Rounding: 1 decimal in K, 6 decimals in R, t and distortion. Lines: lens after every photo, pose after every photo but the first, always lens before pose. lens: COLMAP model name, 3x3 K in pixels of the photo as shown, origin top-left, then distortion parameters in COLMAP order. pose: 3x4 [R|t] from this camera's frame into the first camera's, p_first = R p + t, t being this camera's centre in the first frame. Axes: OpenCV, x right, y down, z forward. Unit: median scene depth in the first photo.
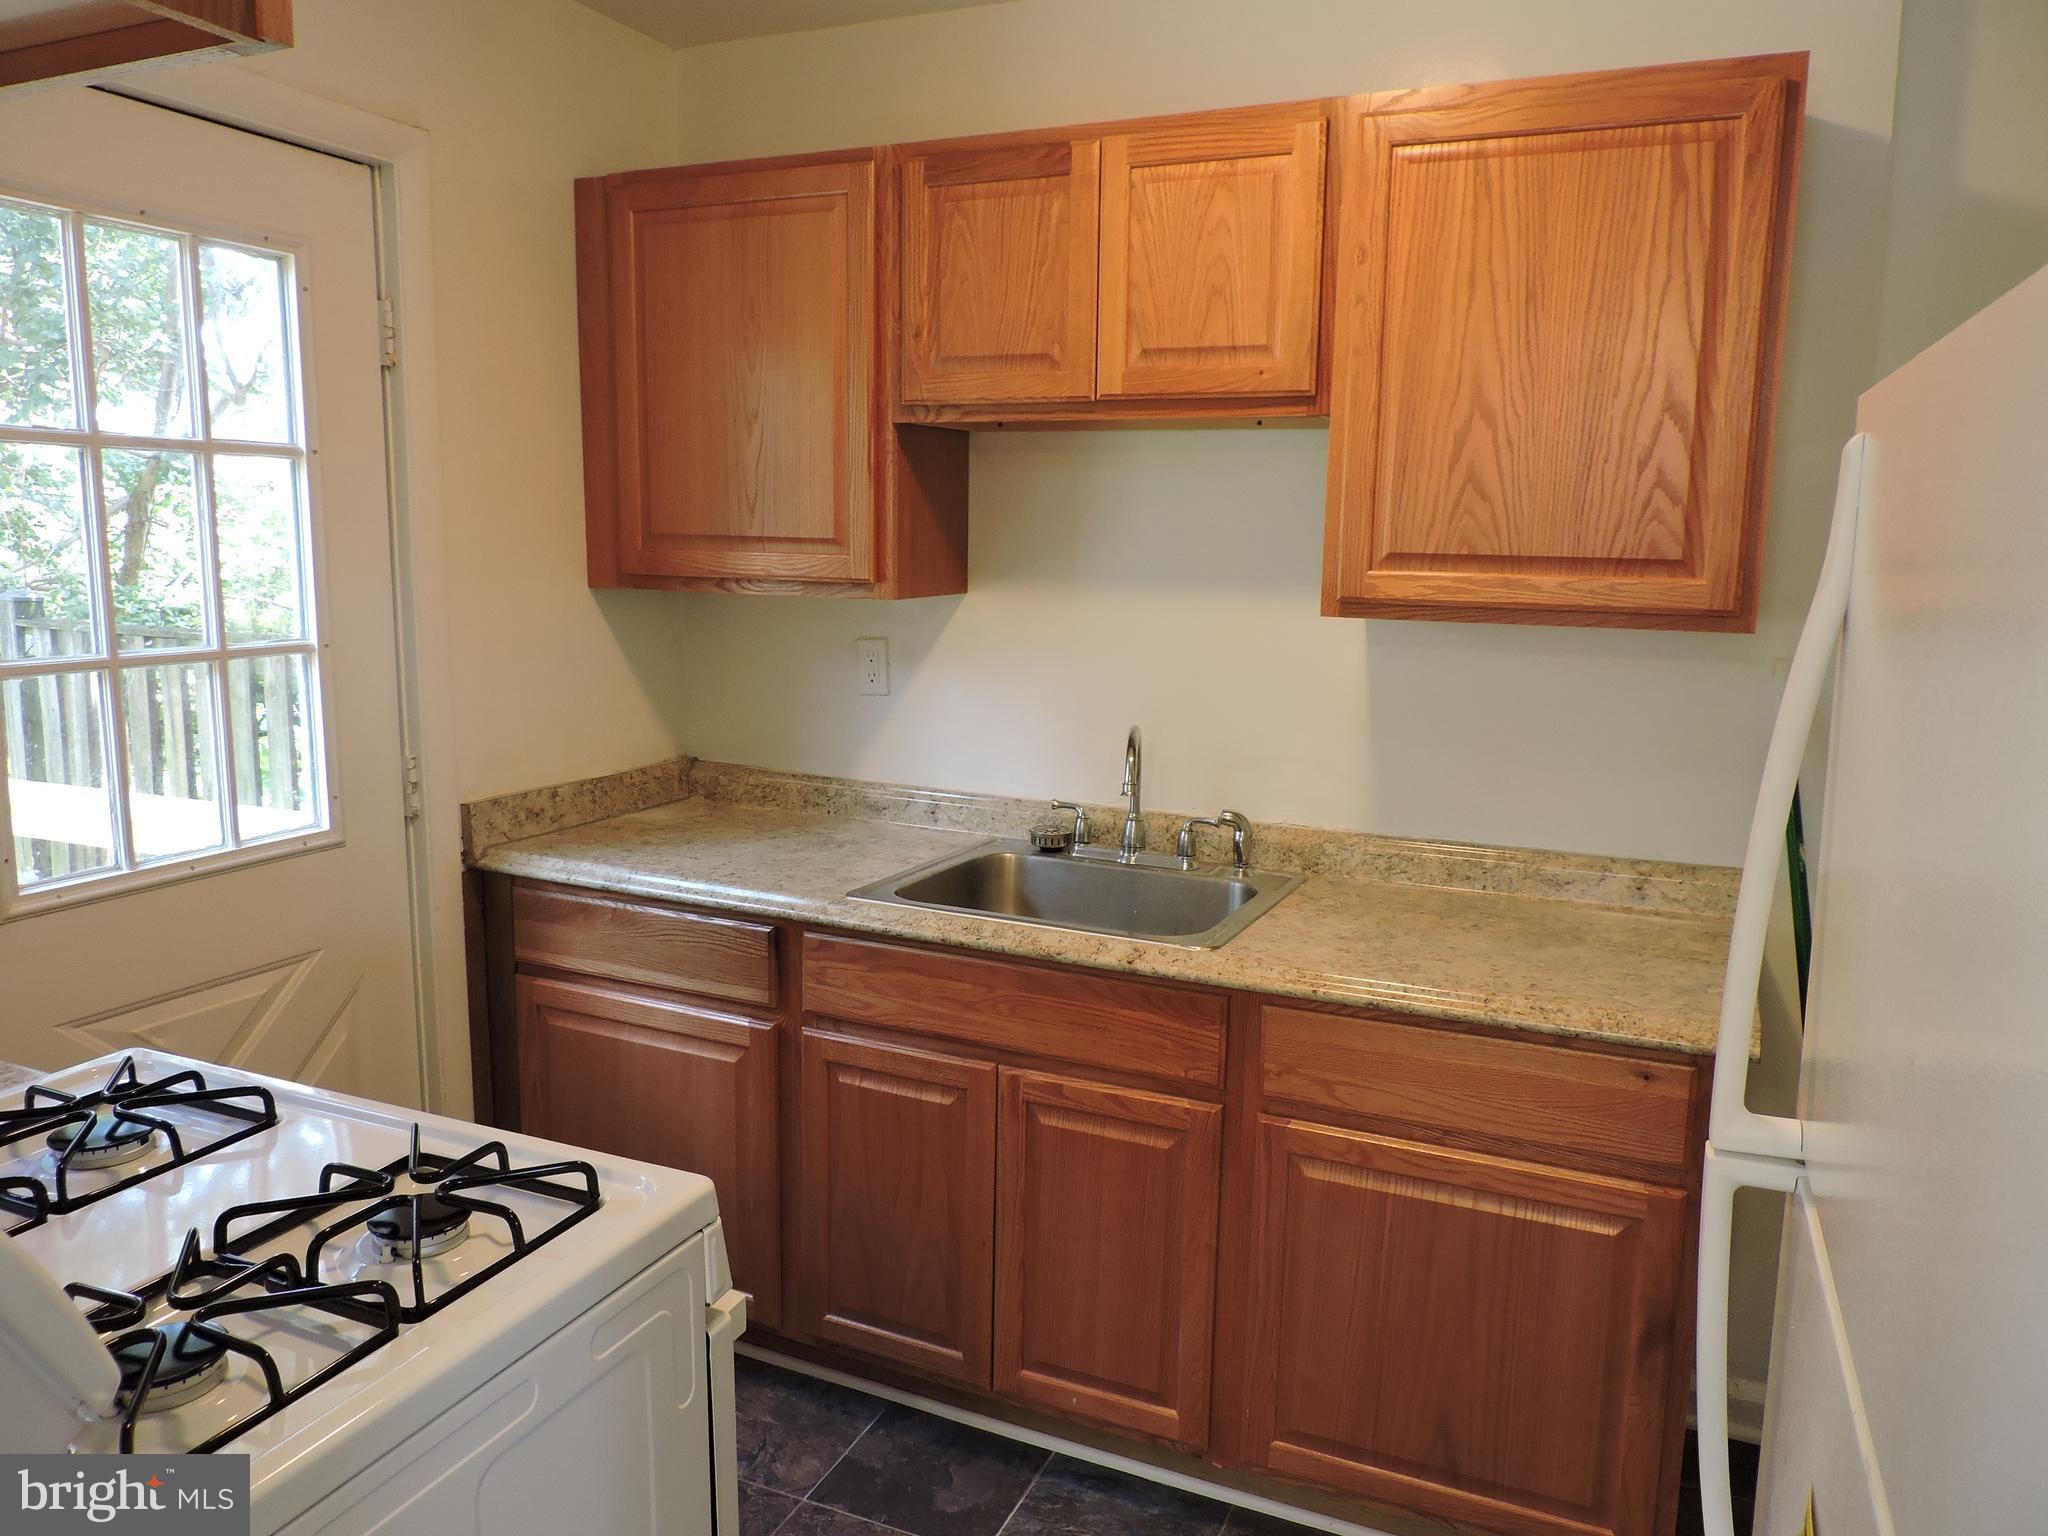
lens RADIAL K [[1428.7, 0, 1024.0], [0, 1428.7, 768.0], [0, 0, 1]] dist [-0.002099, -0.000364]
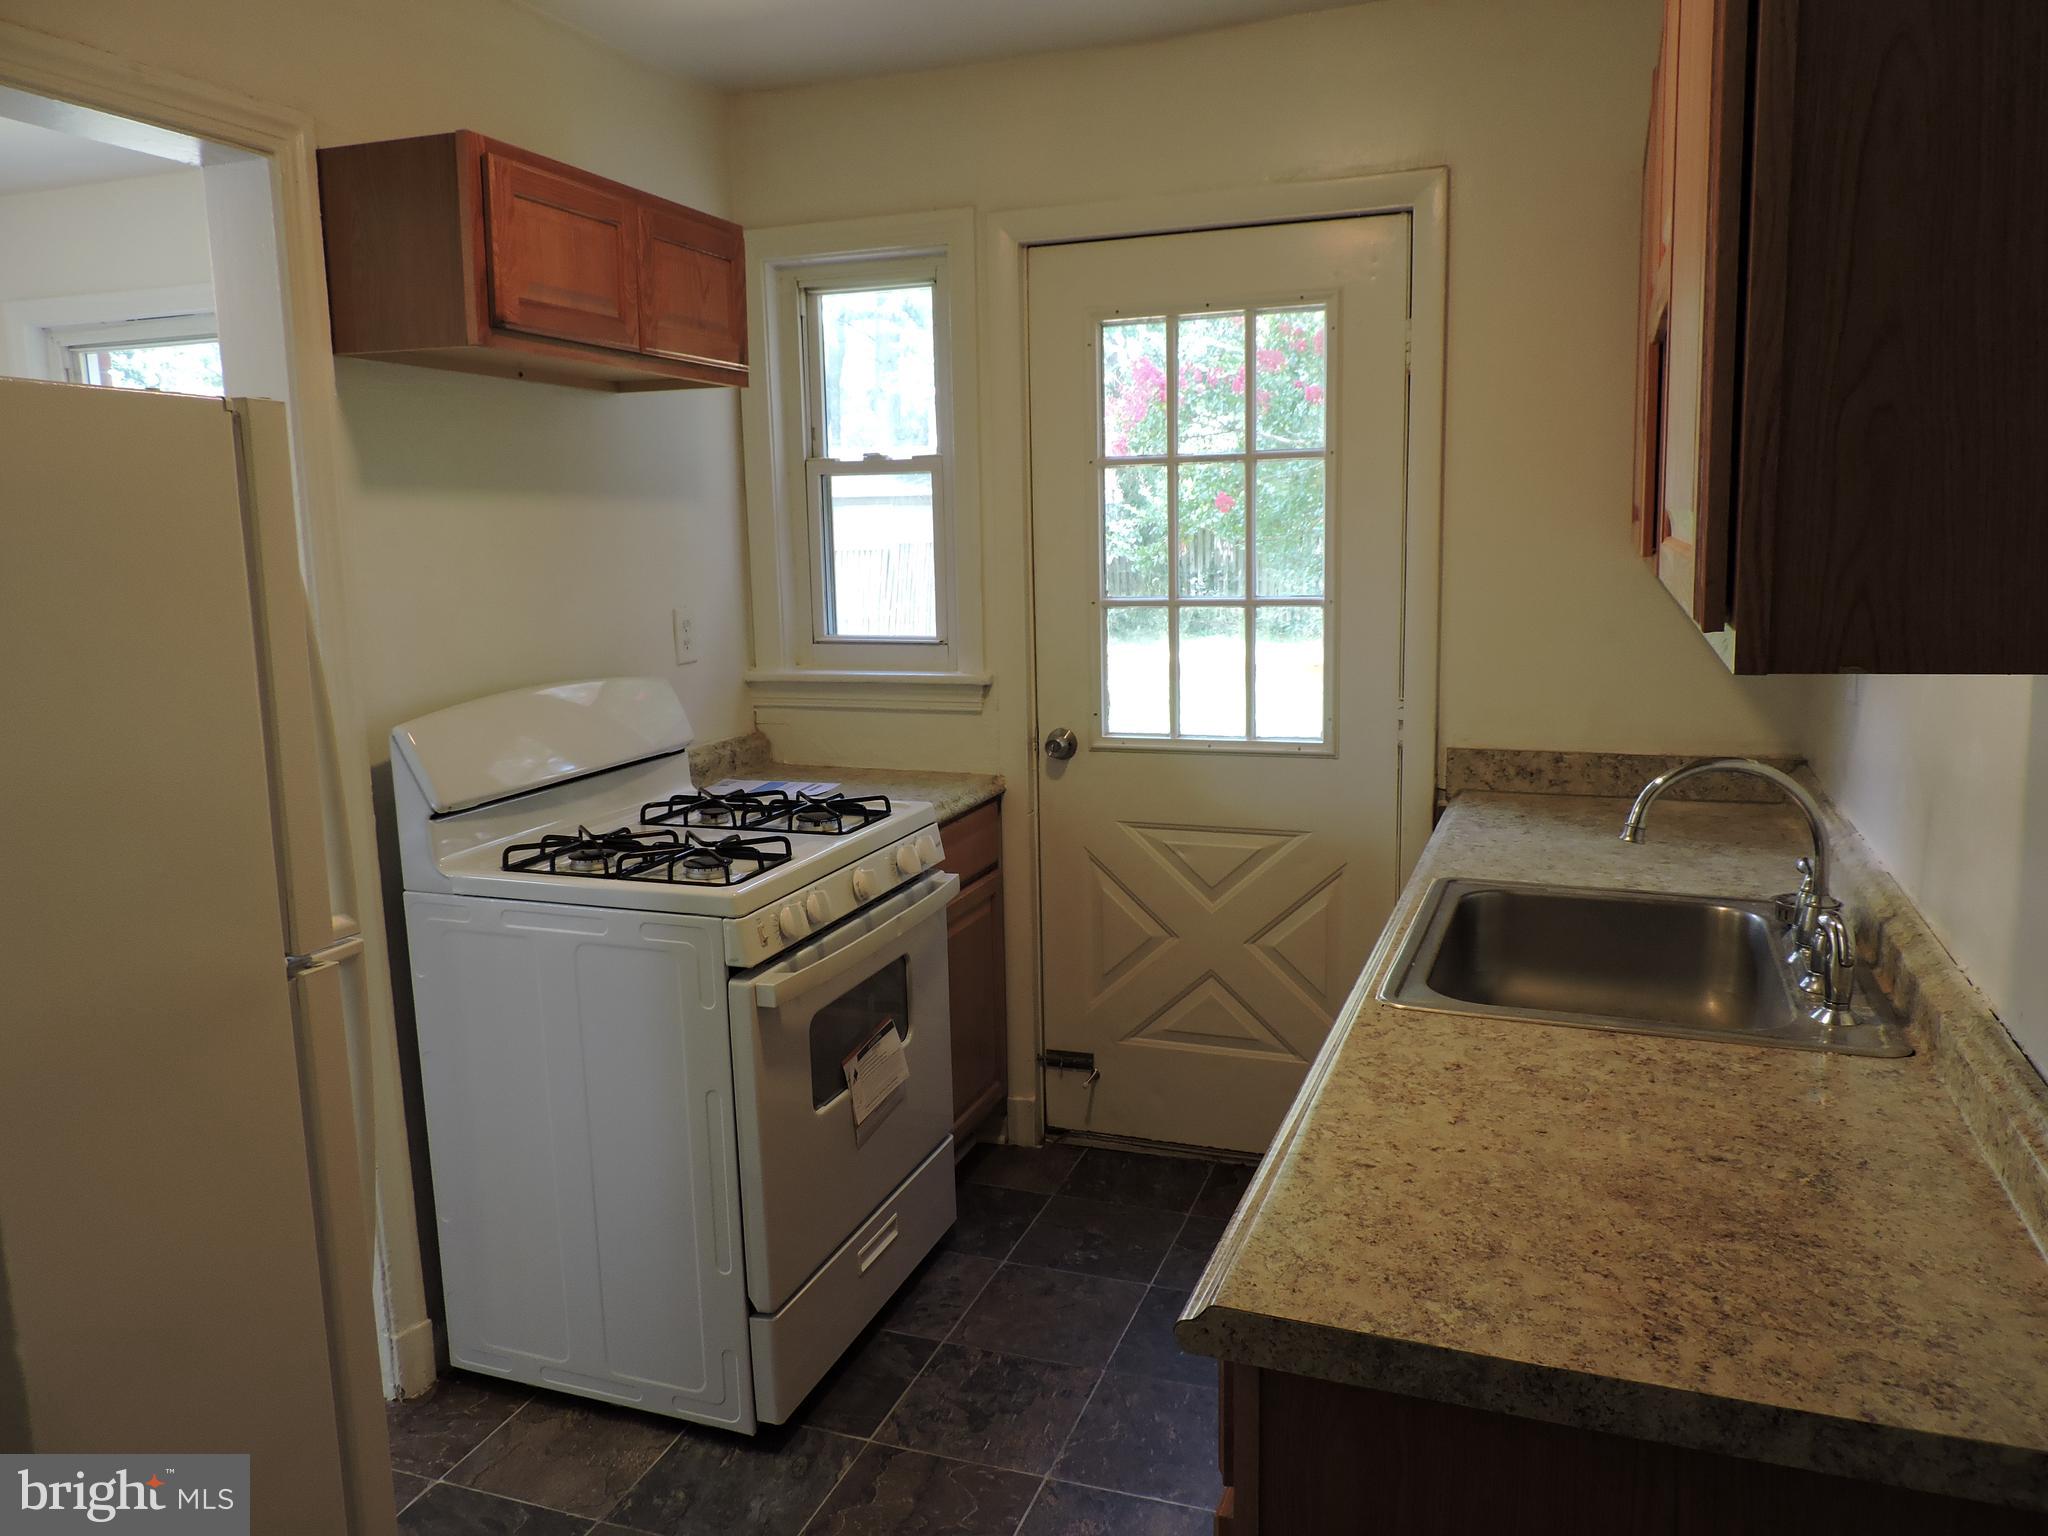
lens RADIAL K [[1428.7, 0, 1024.0], [0, 1428.7, 768.0], [0, 0, 1]] dist [-0.002099, -0.000364]
pose [[0.064674, 0.146013, -0.987166, 0.844108], [-0.135415, 0.981371, 0.136284, -0.080829], [0.988676, 0.124863, 0.083242, 0.678091]]
